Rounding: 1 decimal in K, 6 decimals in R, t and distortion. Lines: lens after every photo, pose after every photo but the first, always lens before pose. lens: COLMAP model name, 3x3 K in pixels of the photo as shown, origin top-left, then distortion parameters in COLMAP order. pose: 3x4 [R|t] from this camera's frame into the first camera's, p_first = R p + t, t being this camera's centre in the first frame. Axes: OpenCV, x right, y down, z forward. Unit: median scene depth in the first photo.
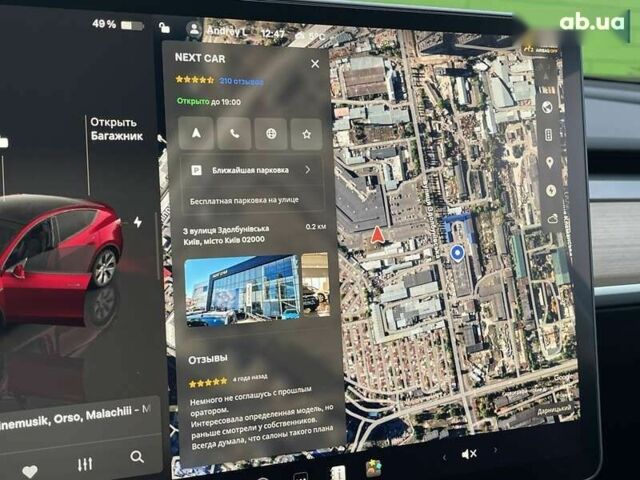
lens RADIAL K [[601.6, 0, 287.7], [0, 601.6, 272.2], [0, 0, 1]] dist [-0.006793, -0.000483]
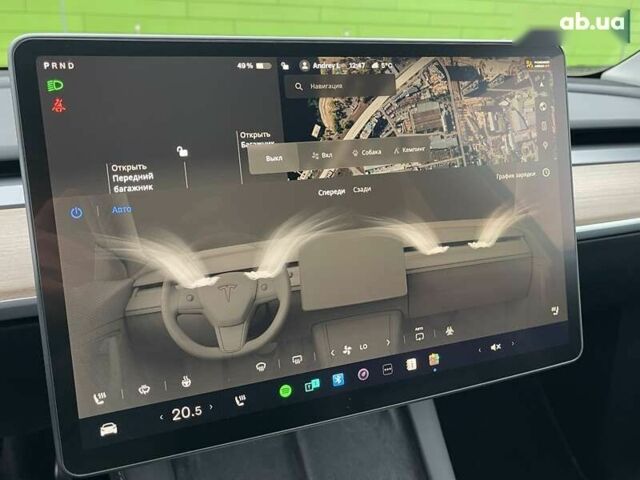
lens RADIAL K [[540.4, 0, 345.4], [0, 540.4, 245.3], [0, 0, 1]] dist [0.005100, 0.003819]
pose [[0.996831, -0.043897, 0.066337, -0.169262], [0.039453, 0.996981, 0.066872, -0.060220], [-0.069072, -0.064043, 0.995554, -0.336327]]
